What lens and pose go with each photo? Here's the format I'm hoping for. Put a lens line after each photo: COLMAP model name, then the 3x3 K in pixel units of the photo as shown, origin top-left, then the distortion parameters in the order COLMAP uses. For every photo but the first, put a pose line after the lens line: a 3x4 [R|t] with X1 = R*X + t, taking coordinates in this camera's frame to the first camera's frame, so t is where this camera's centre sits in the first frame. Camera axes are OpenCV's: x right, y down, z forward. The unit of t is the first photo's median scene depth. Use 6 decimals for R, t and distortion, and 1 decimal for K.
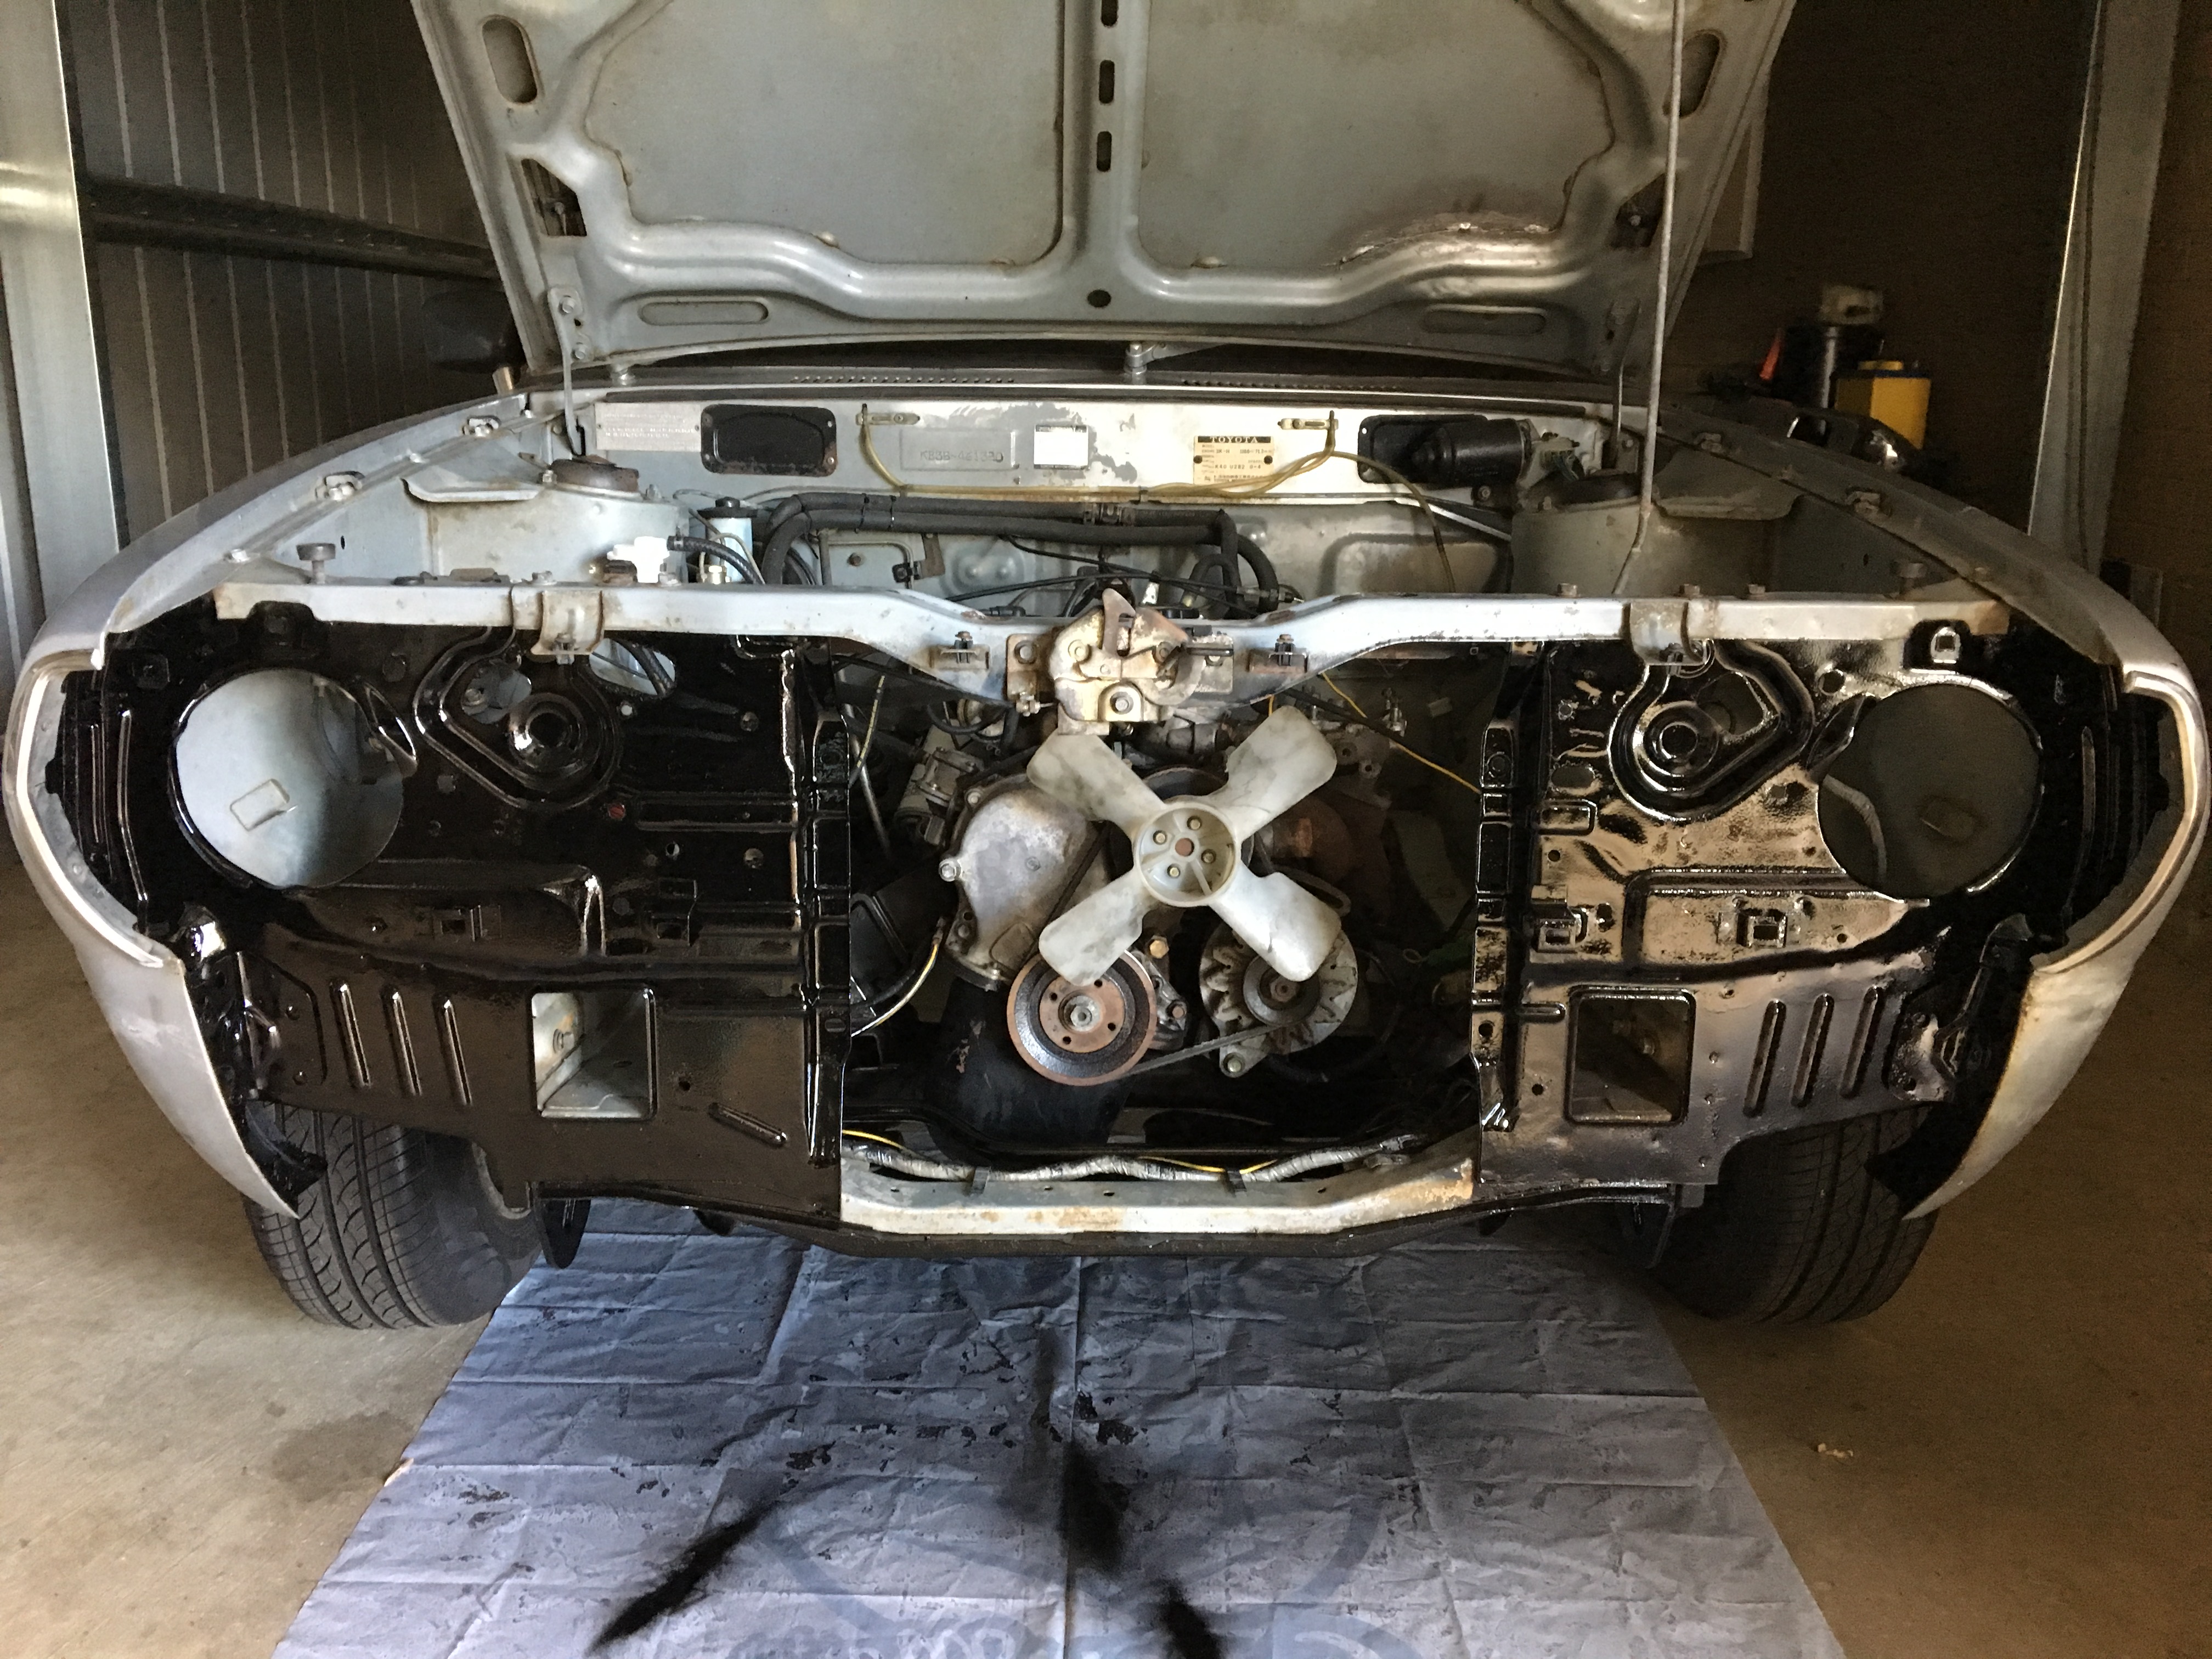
lens RADIAL K [[1827.2, 0, 1101.6], [0, 1827.2, 823.8], [0, 0, 1]] dist [0.006782, -0.001288]
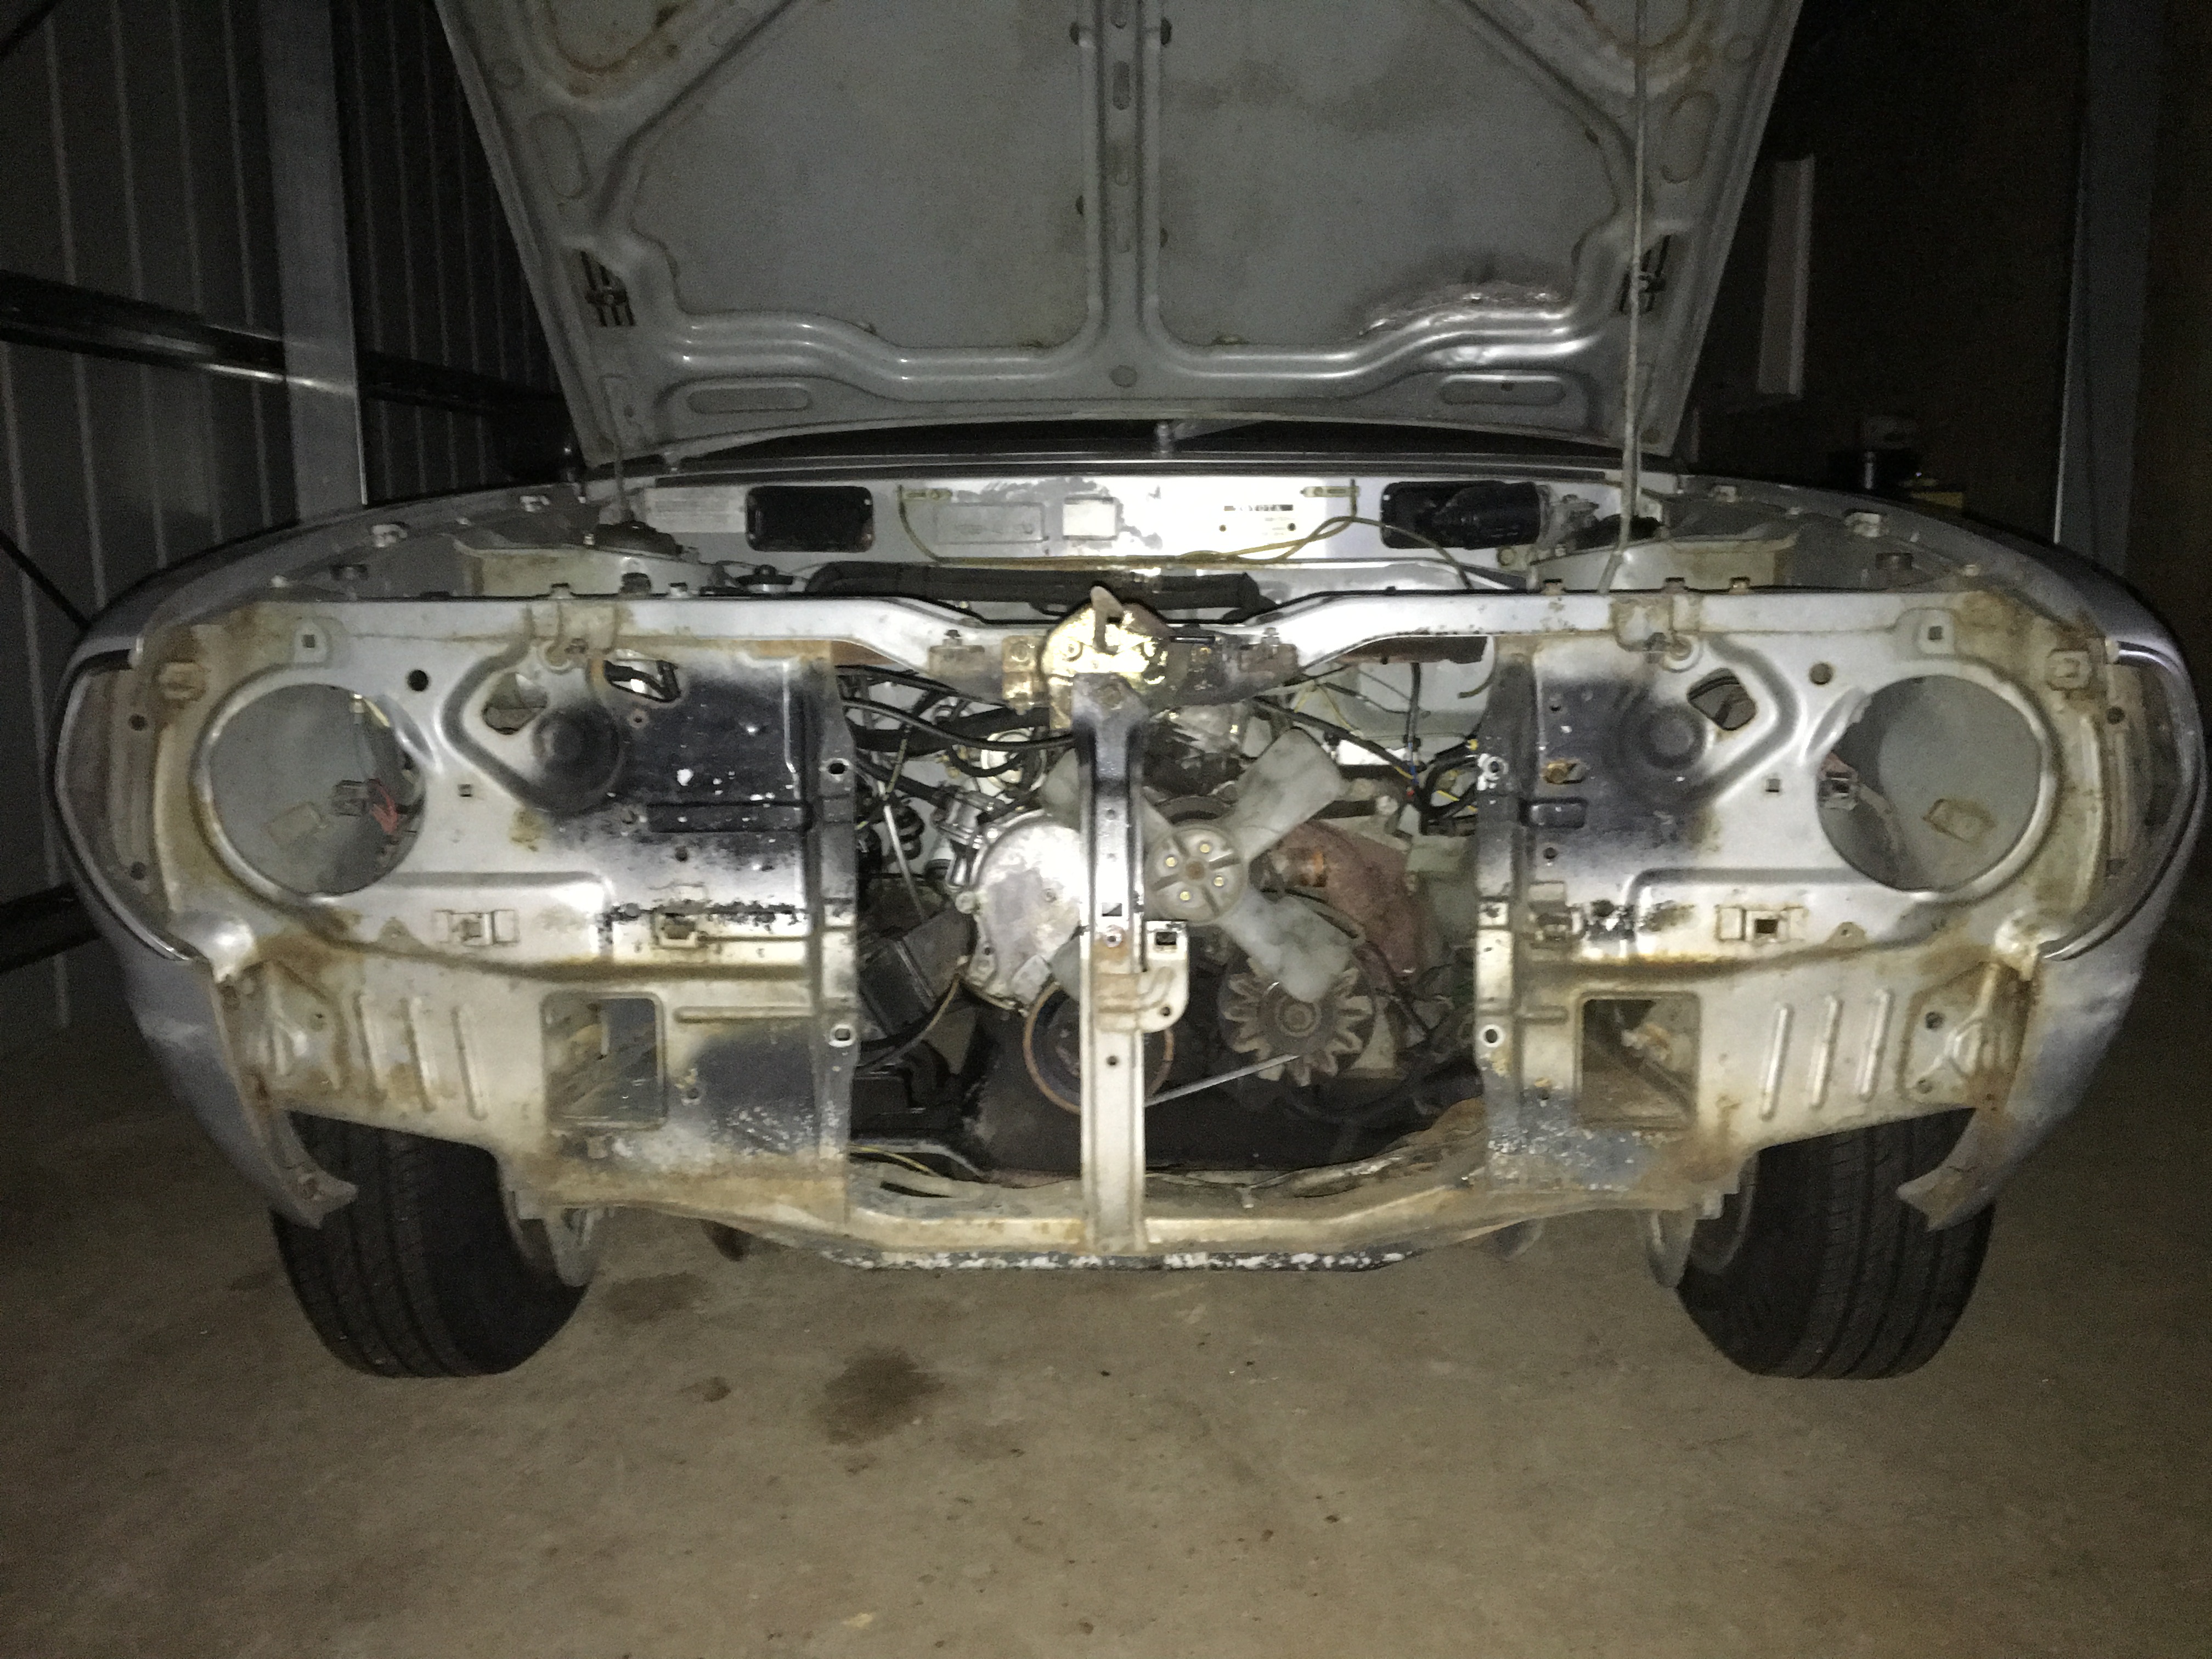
lens RADIAL K [[1816.0, 0, 1106.0], [0, 1816.0, 829.5], [0, 0, 1]] dist [0.005607, 0.001779]
pose [[0.998818, -0.013099, -0.046817, 0.034426], [0.008964, 0.996129, -0.087449, 0.061250], [0.047781, 0.086926, 0.995068, -0.004066]]
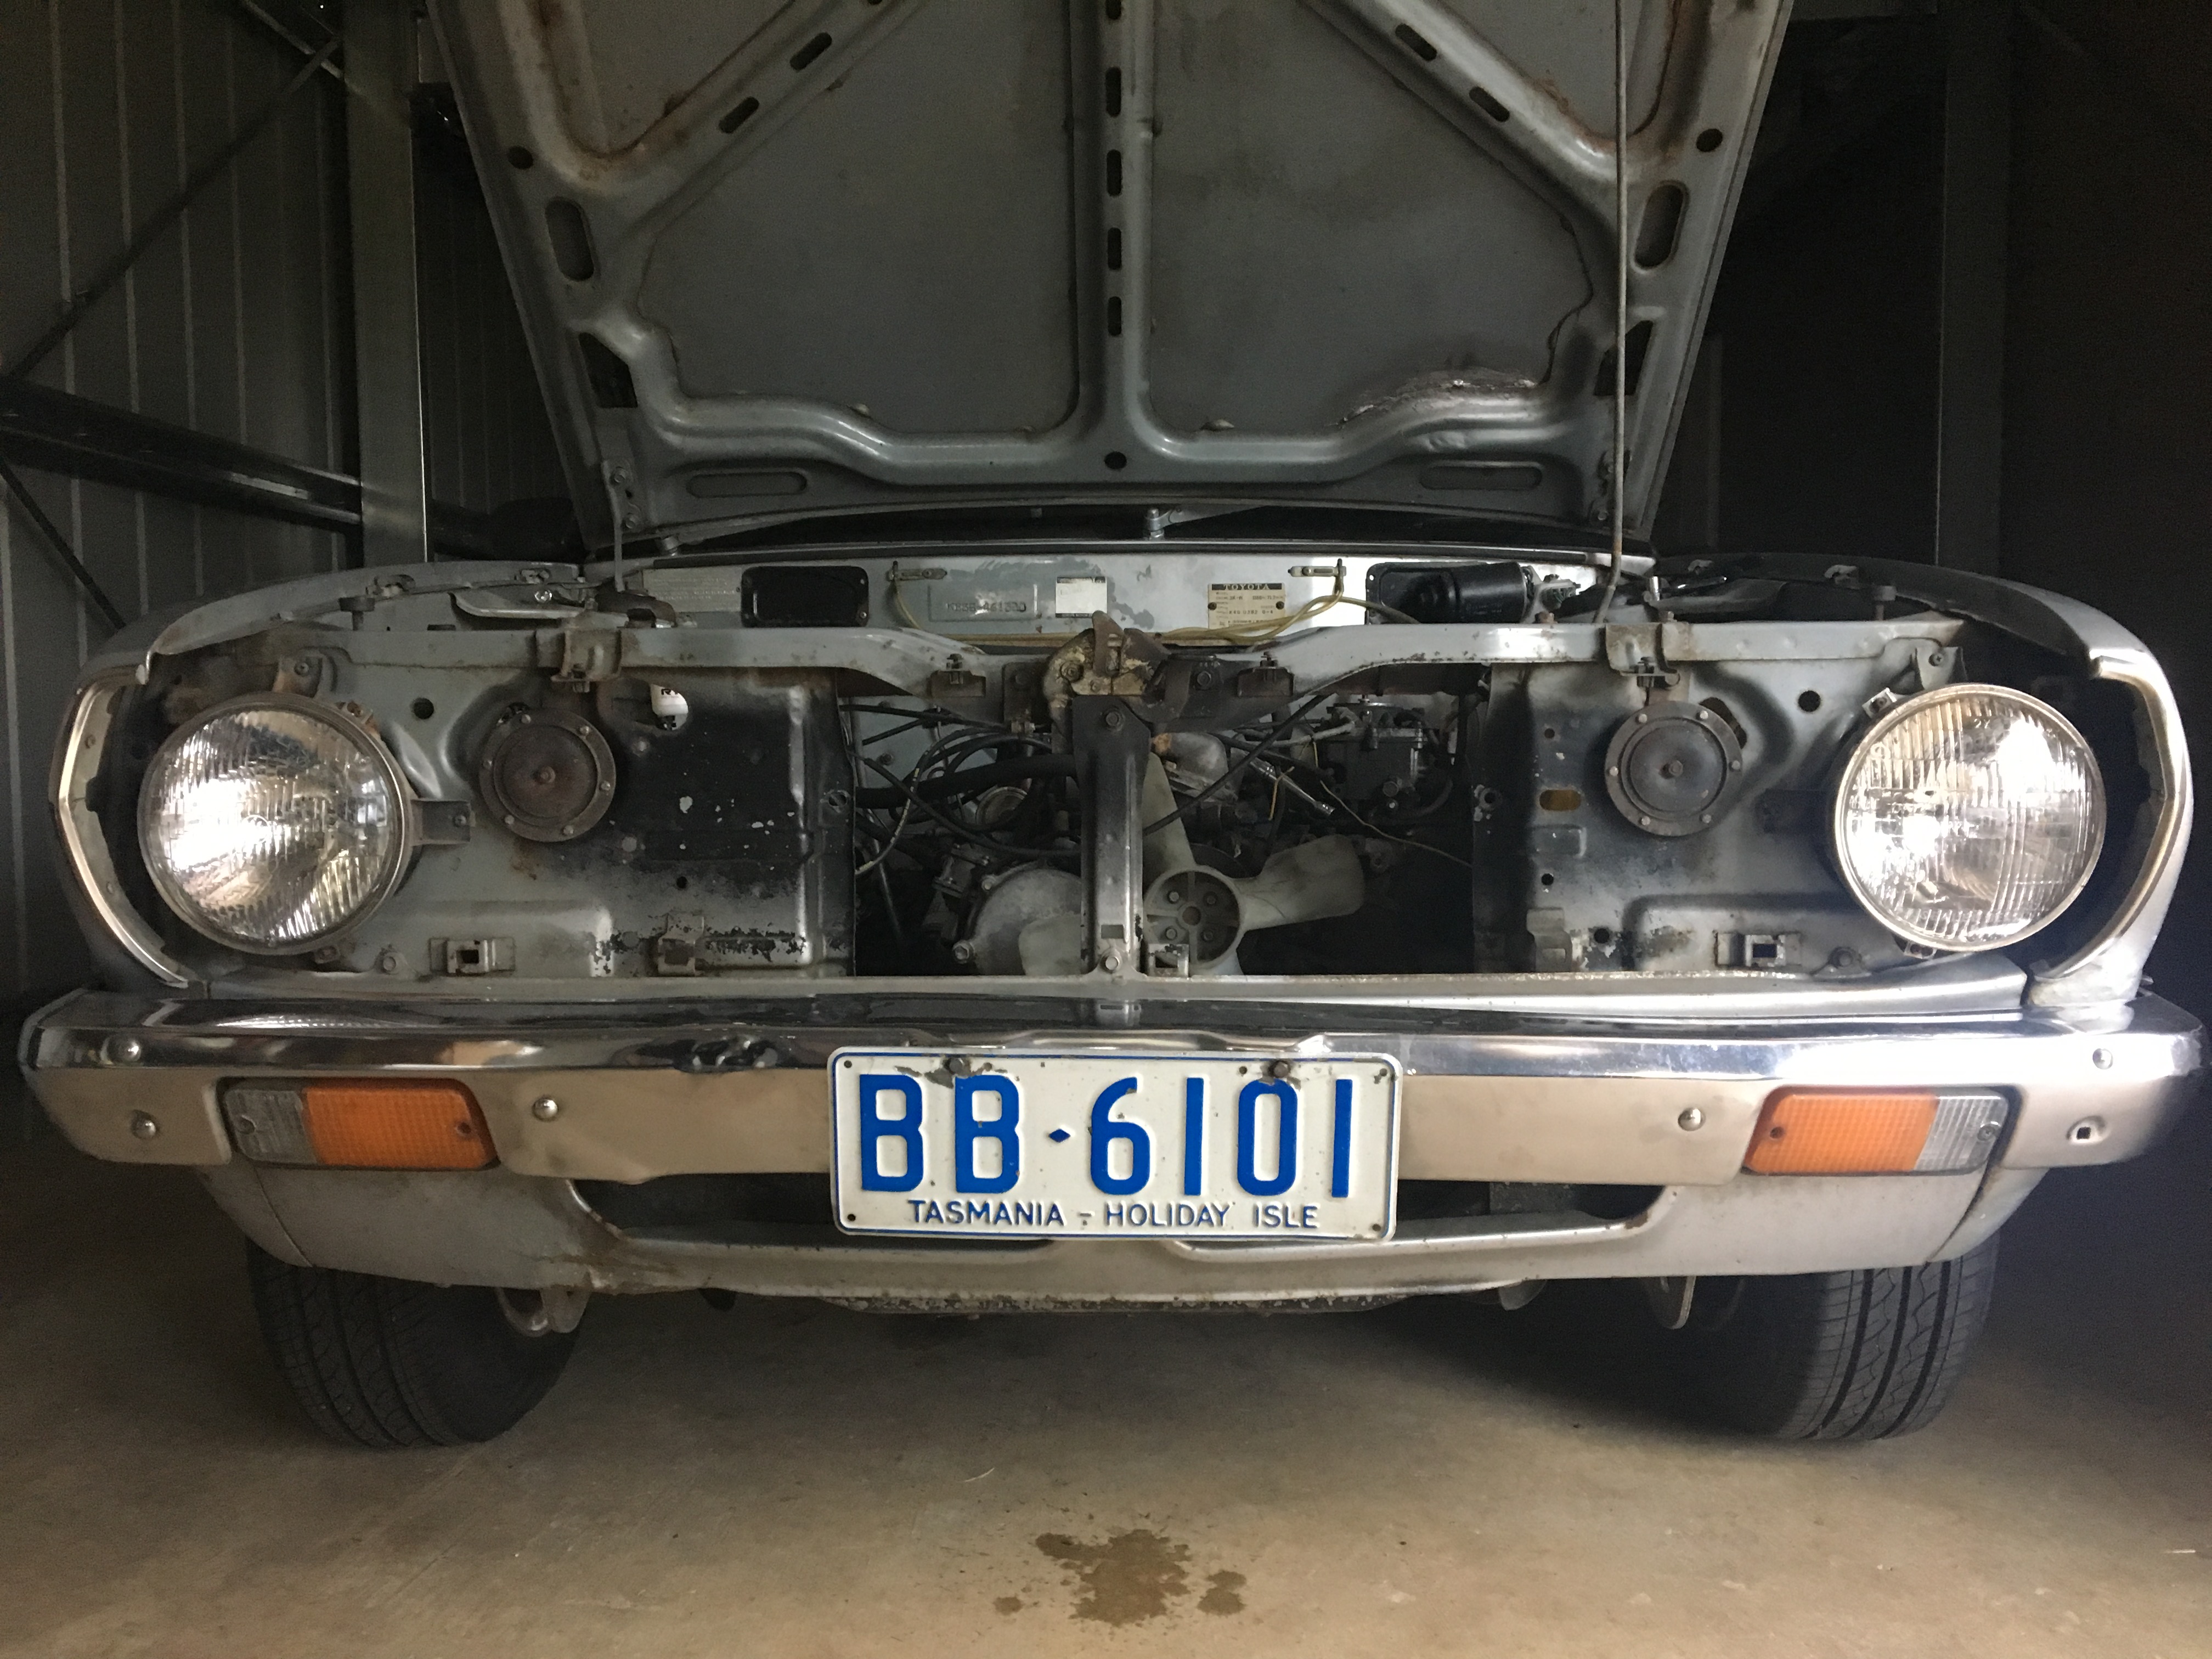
lens RADIAL K [[1809.5, 0, 1101.7], [0, 1809.5, 832.6], [0, 0, 1]] dist [0.001905, 0.000214]
pose [[0.999233, -0.016375, -0.035574, 0.025575], [0.010135, 0.985569, -0.168973, 0.107676], [0.037827, 0.168483, 0.984978, 0.000954]]
